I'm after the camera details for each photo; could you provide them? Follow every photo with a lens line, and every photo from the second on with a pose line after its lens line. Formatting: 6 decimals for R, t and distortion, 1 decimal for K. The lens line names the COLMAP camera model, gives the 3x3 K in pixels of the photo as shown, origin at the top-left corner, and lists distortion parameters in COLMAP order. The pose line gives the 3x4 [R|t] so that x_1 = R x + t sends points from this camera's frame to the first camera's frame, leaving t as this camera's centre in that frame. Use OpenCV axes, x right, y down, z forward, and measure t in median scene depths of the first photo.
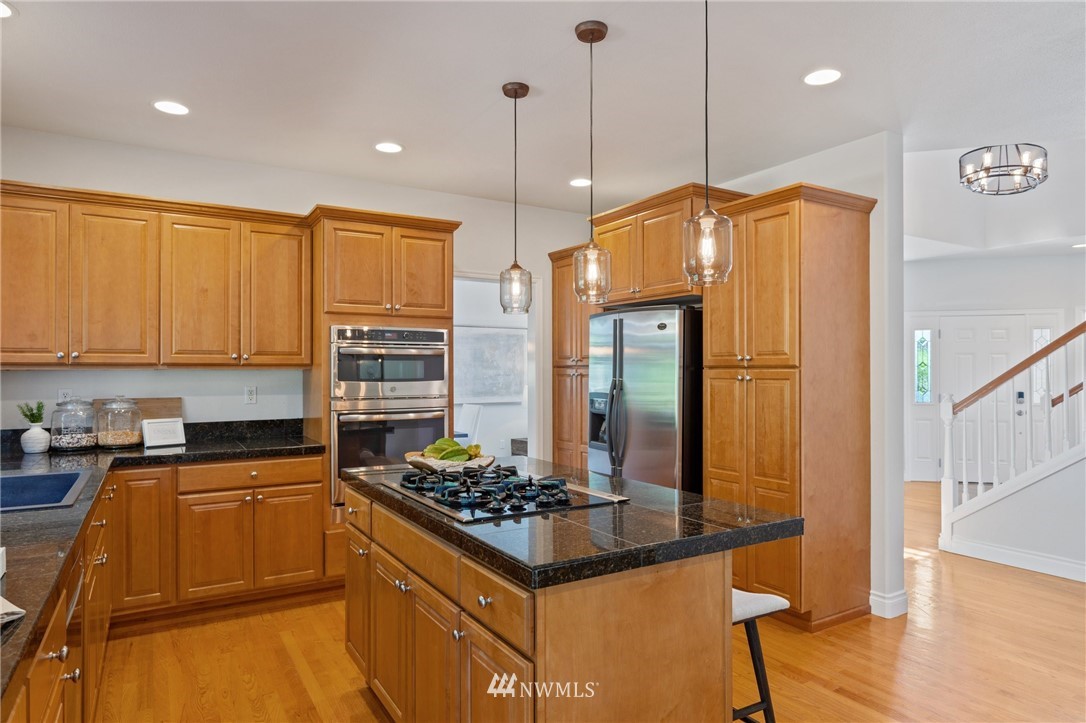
lens RADIAL K [[649.8, 0, 534.9], [0, 649.8, 366.1], [0, 0, 1]] dist [-0.005405, 0.000544]
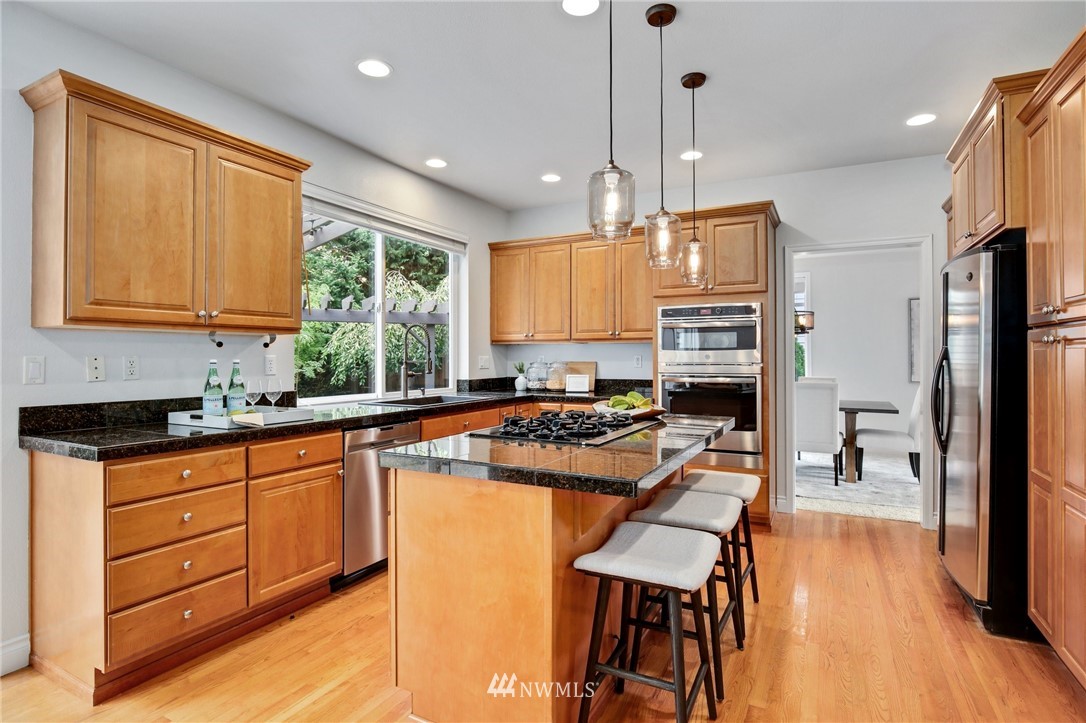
lens RADIAL K [[545.7, 0, 549.3], [0, 545.7, 350.5], [0, 0, 1]] dist [-0.021177, -0.000345]
pose [[0.529872, -0.007122, -0.848048, 0.495541], [0.007965, 0.999962, -0.003422, 0.026862], [0.848040, -0.004941, 0.529909, 0.244052]]
